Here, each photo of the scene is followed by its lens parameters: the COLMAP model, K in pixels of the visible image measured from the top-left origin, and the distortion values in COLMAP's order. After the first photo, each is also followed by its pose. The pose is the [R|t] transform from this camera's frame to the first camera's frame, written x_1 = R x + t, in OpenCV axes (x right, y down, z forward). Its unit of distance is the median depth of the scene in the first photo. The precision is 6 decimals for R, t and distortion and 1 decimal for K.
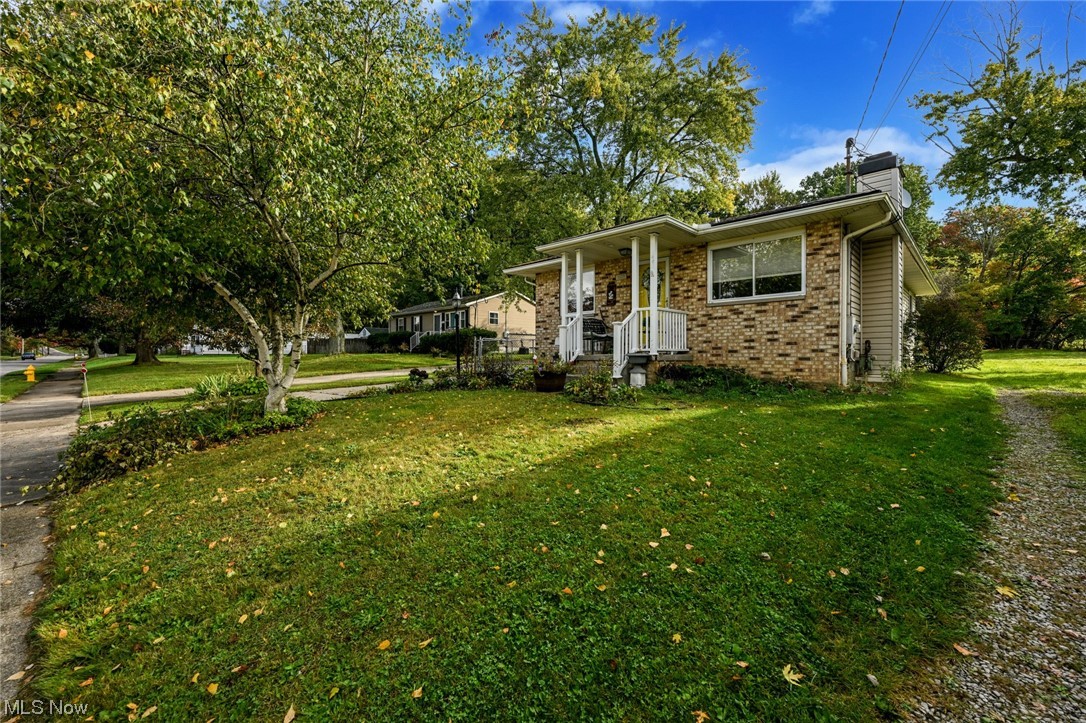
lens RADIAL K [[471.8, 0, 542.7], [0, 471.8, 359.3], [0, 0, 1]] dist [0.000117, -0.000021]
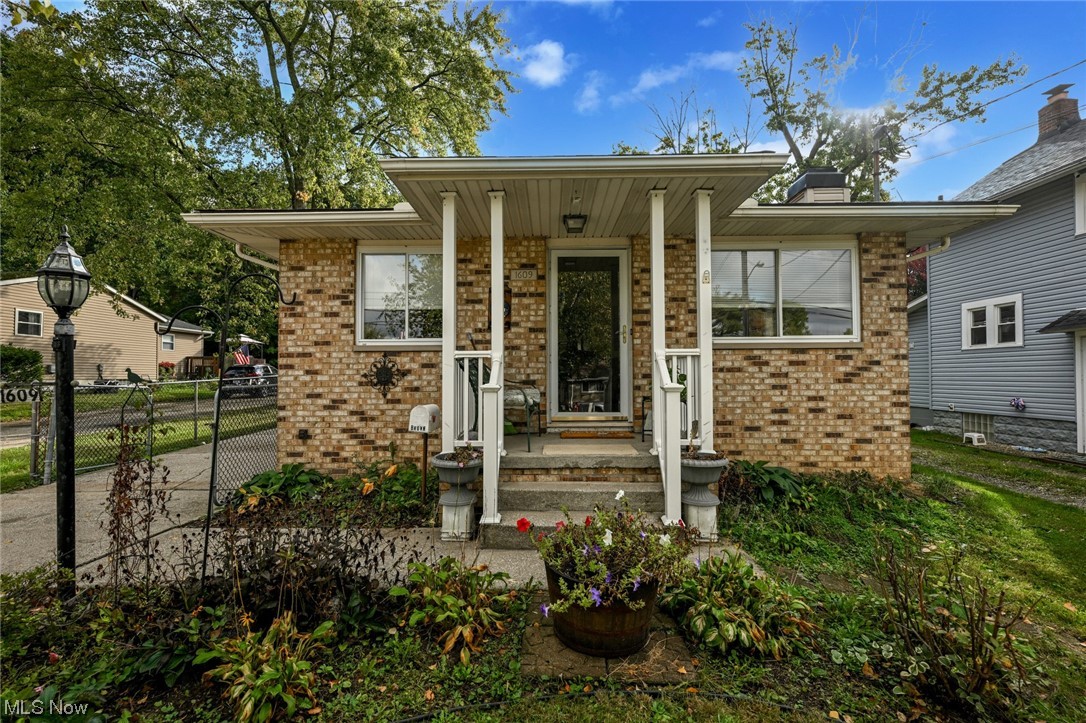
lens RADIAL K [[496.5, 0, 541.8], [0, 496.5, 363.9], [0, 0, 1]] dist [-0.003941, -0.000101]
pose [[0.726209, 0.014477, 0.687322, -0.221244], [0.005089, 0.999638, -0.026431, -0.086858], [-0.687456, 0.022692, 0.725872, 0.778874]]
